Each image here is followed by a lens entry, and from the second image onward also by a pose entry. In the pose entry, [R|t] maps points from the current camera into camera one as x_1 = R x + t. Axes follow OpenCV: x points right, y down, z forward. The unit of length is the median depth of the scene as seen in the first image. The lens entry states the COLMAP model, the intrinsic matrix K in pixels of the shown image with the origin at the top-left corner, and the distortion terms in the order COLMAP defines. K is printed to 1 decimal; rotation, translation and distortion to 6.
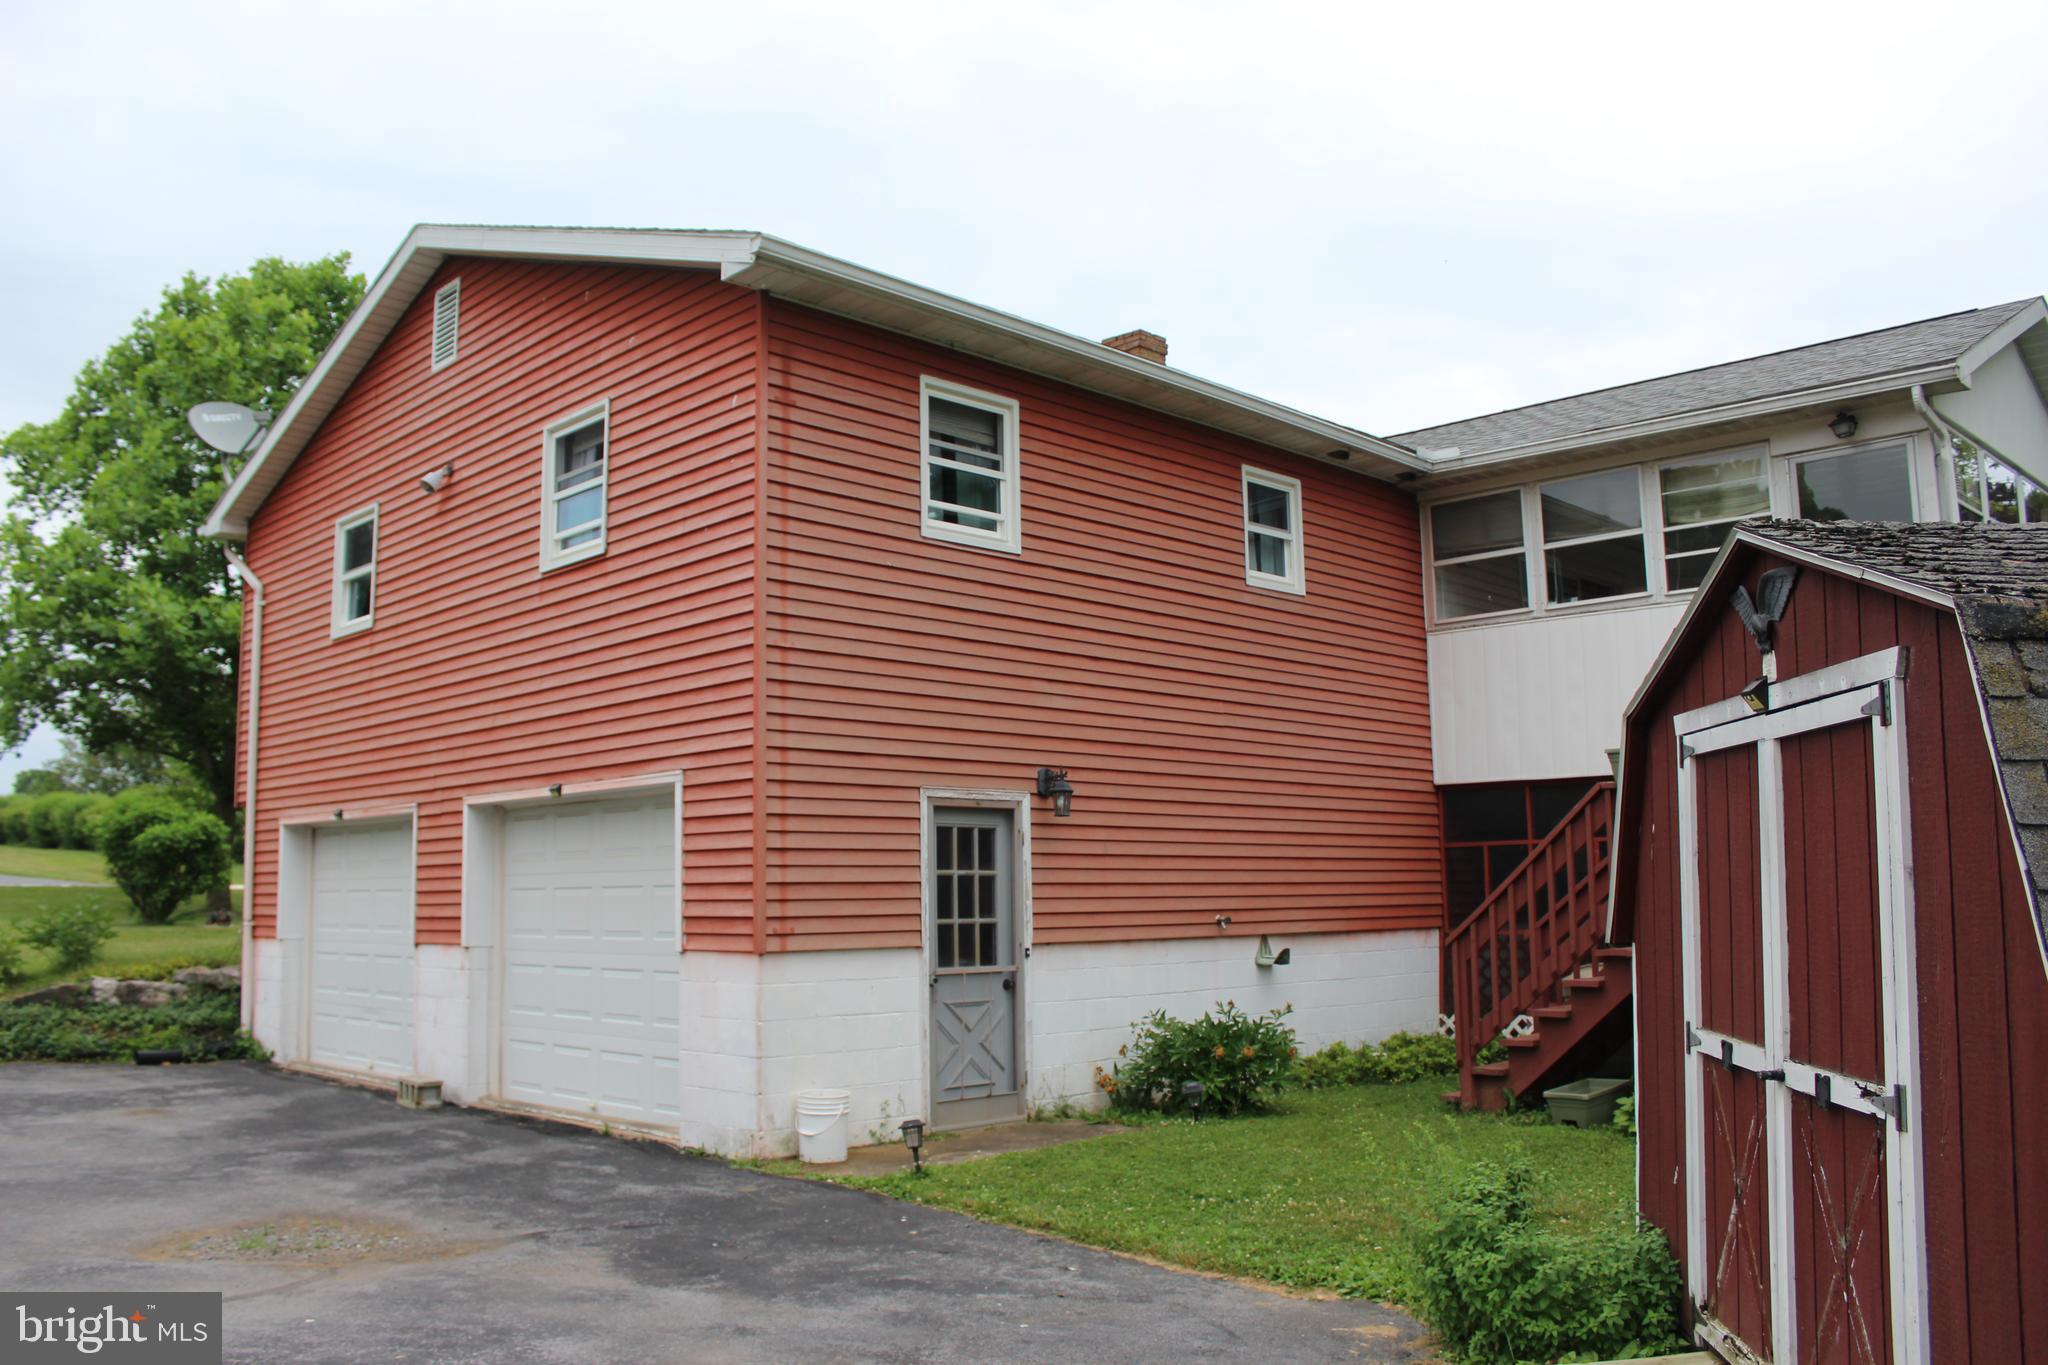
lens RADIAL K [[1652.4, 0, 1032.8], [0, 1652.4, 700.5], [0, 0, 1]] dist [-0.164514, 0.138350]
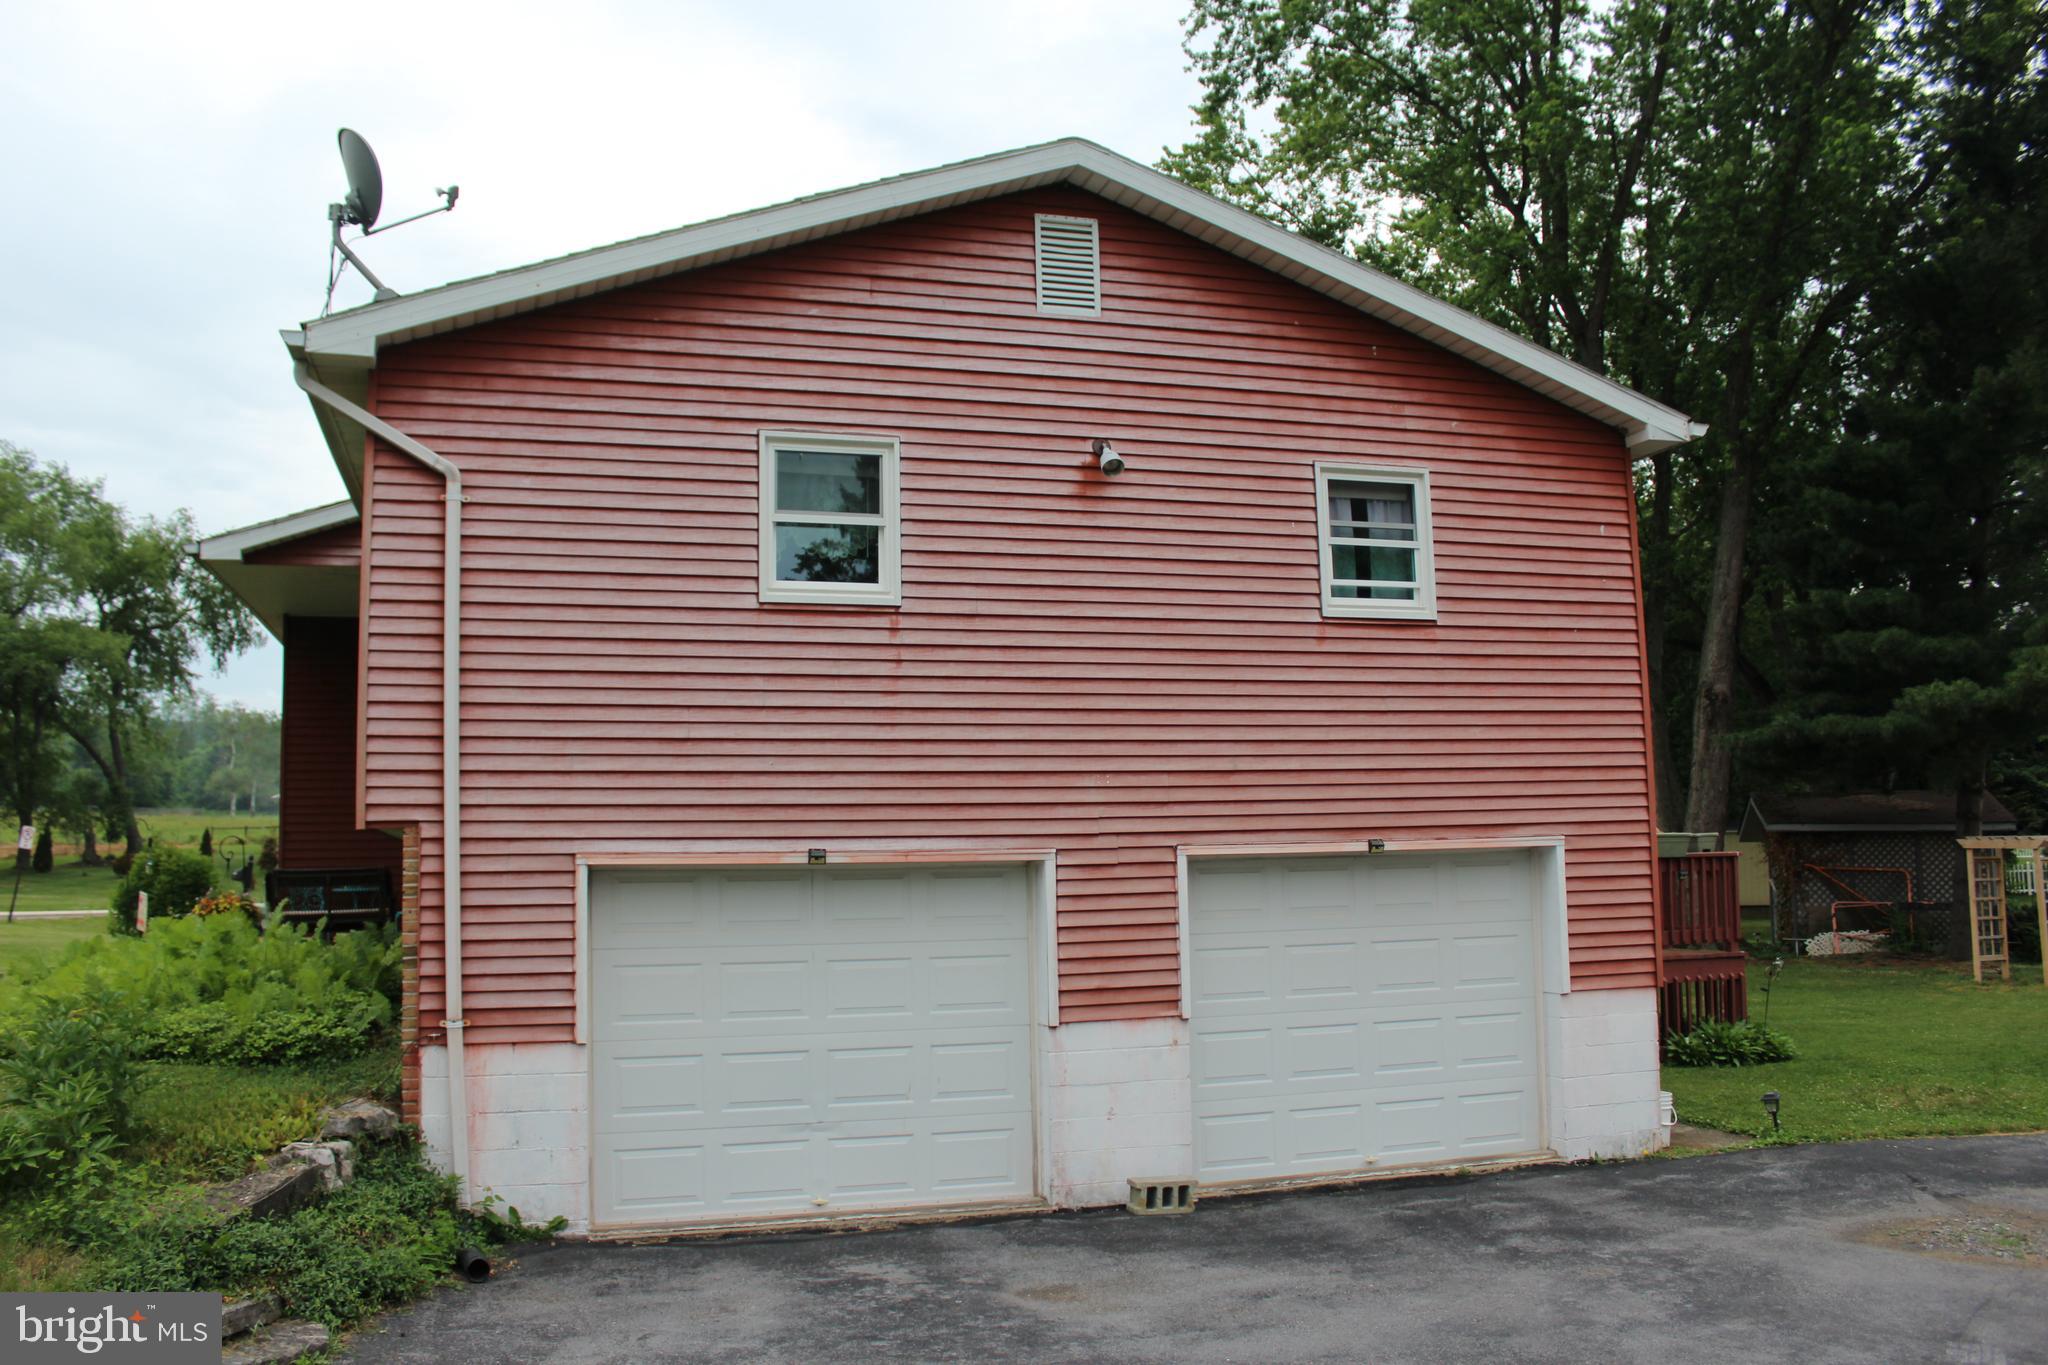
lens RADIAL K [[1652.4, 0, 1021.0], [0, 1652.4, 700.6], [0, 0, 1]] dist [-0.164514, 0.138350]
pose [[0.481465, 0.096715, 0.871113, -1.247227], [-0.092961, 0.993922, -0.058970, 0.045164], [-0.871522, -0.052588, 0.487529, 0.695144]]
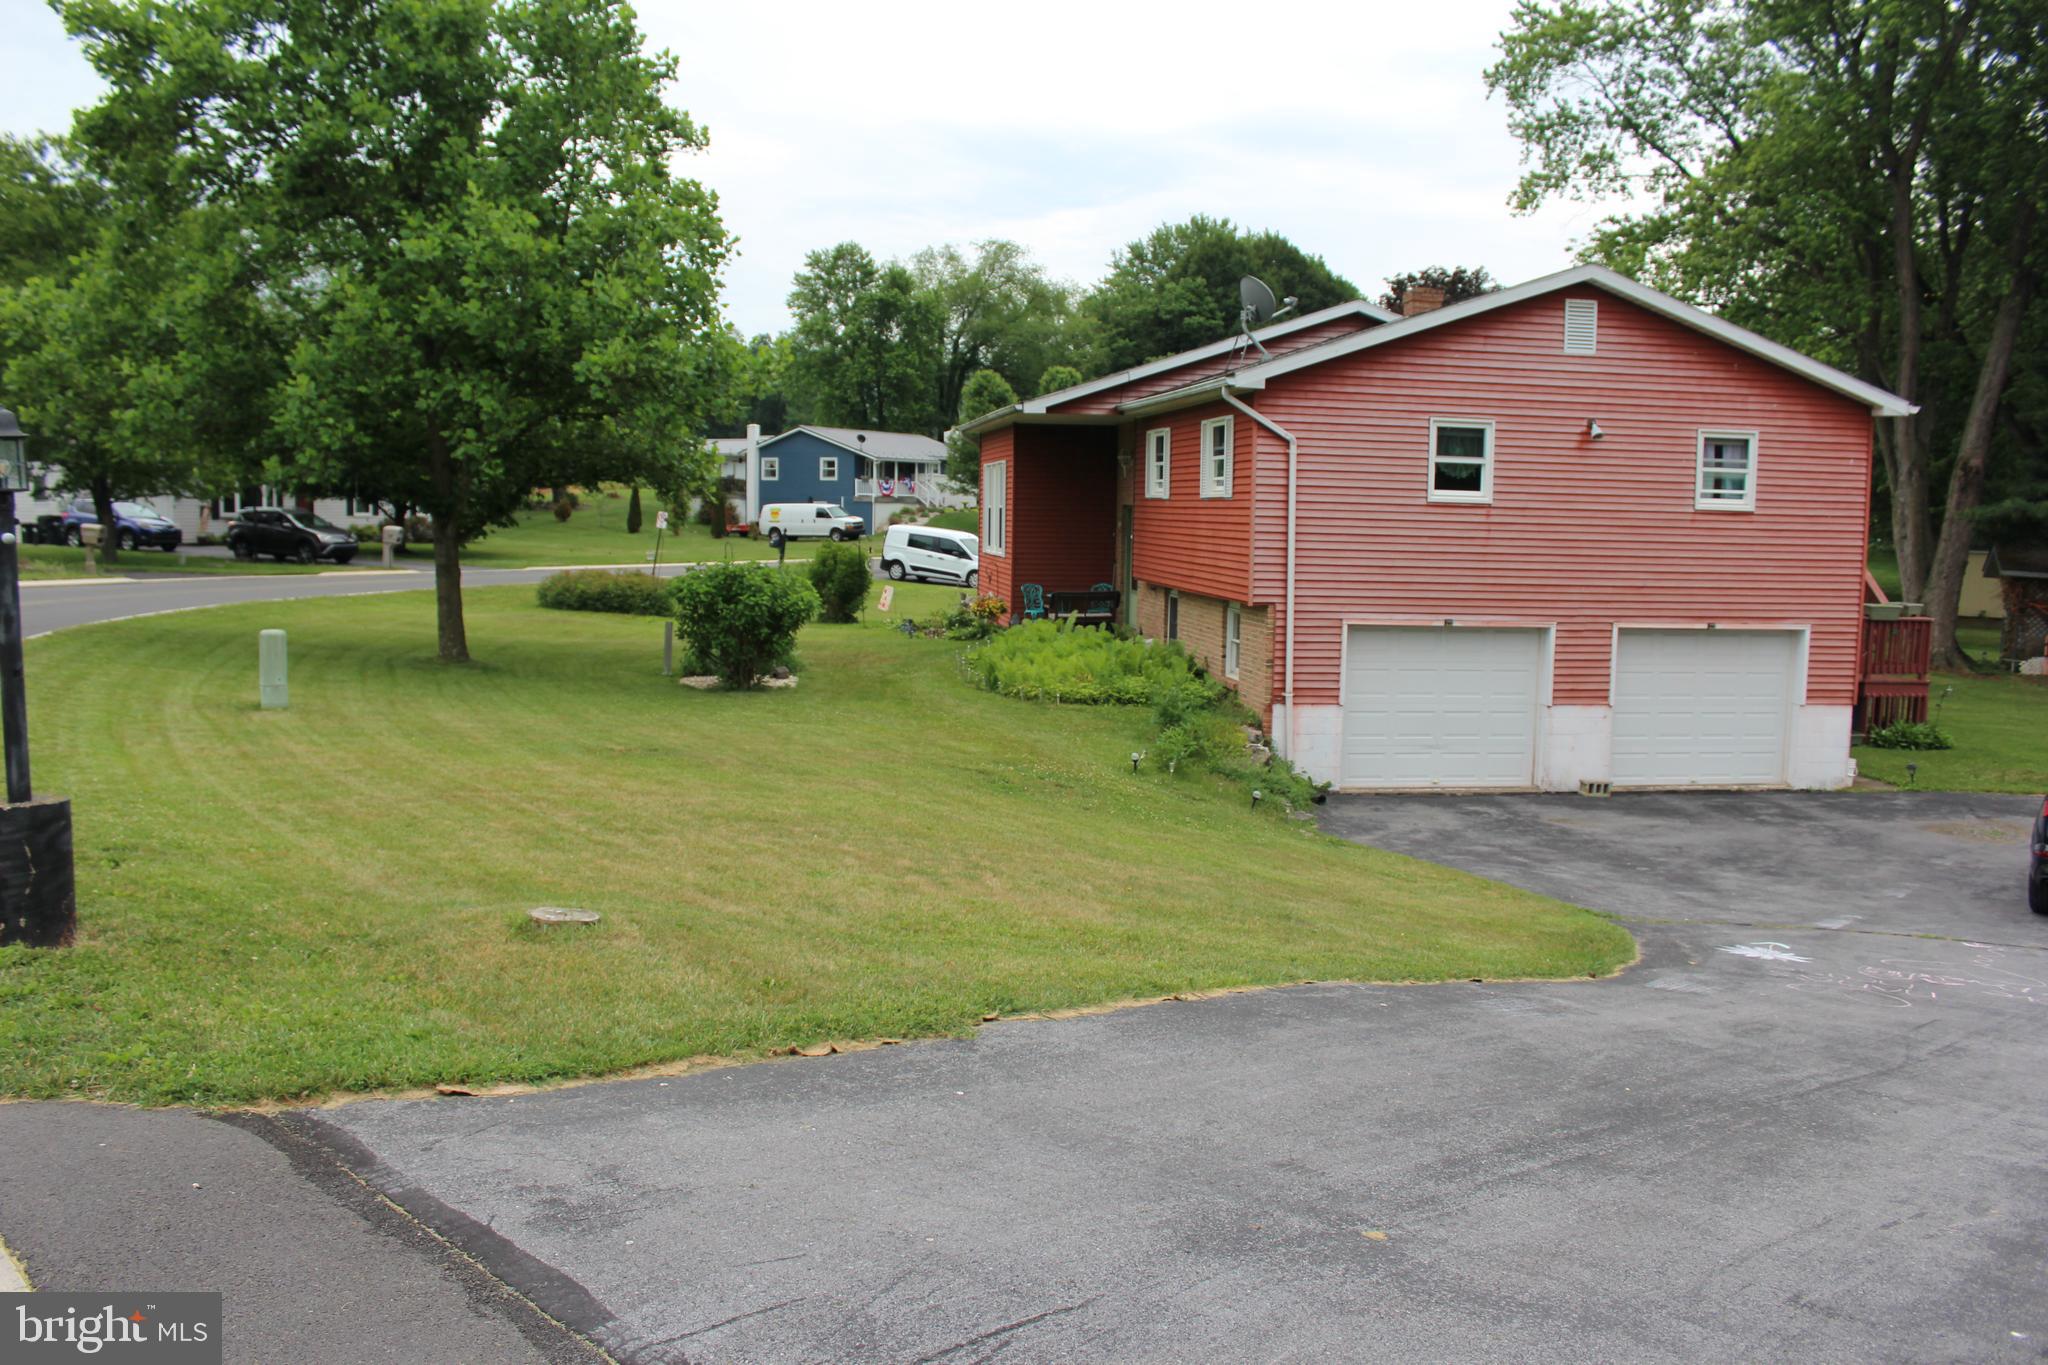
lens RADIAL K [[1652.4, 0, 1017.7], [0, 1652.4, 675.7], [0, 0, 1]] dist [-0.164514, 0.138350]
pose [[0.615234, -0.052294, 0.786609, -2.302141], [-0.123137, 0.979176, 0.161406, -0.095529], [-0.778669, -0.196163, 0.595982, 0.472303]]
